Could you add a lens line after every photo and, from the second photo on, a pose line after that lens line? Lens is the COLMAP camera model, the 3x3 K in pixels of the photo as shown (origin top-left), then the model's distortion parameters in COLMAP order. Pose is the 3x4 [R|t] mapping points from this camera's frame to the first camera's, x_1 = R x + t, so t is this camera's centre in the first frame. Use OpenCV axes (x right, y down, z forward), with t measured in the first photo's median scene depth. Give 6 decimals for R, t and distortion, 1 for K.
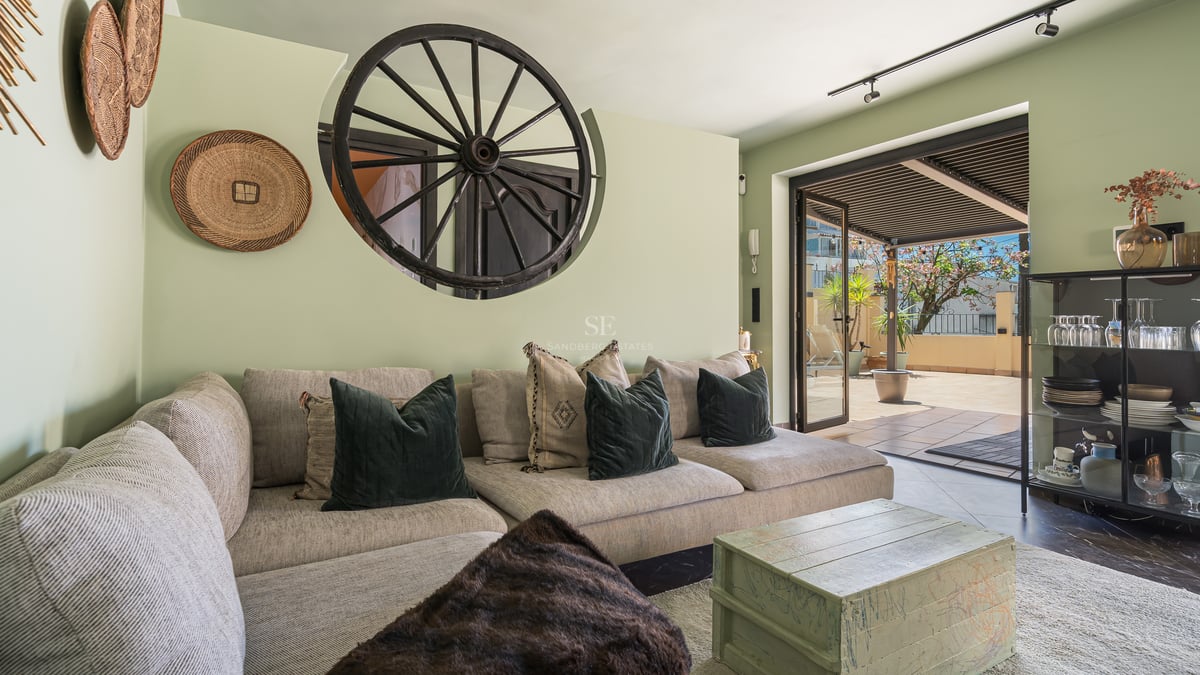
lens RADIAL K [[553.7, 0, 581.1], [0, 553.7, 304.8], [0, 0, 1]] dist [-0.001961, -0.000244]
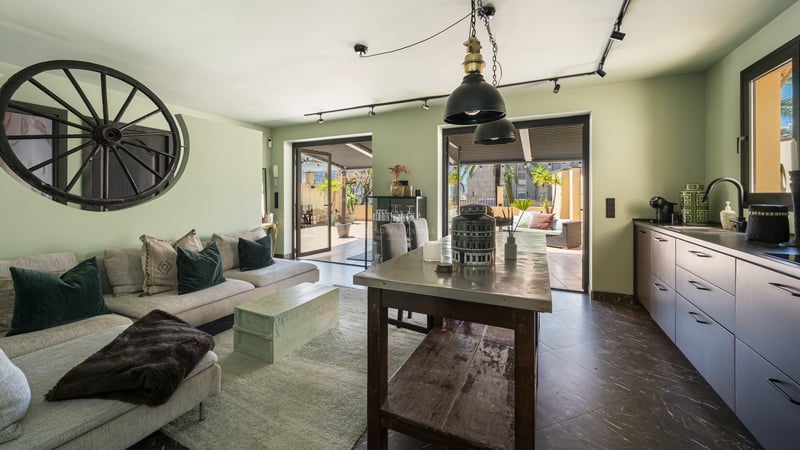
lens RADIAL K [[311.1, 0, 400.3], [0, 311.1, 195.9], [0, 0, 1]] dist [-0.000756, -0.000090]
pose [[0.813264, -0.001013, 0.581894, 0.010896], [-0.026142, 0.998925, 0.038276, -0.137241], [-0.581307, -0.046340, 0.812363, -0.462307]]
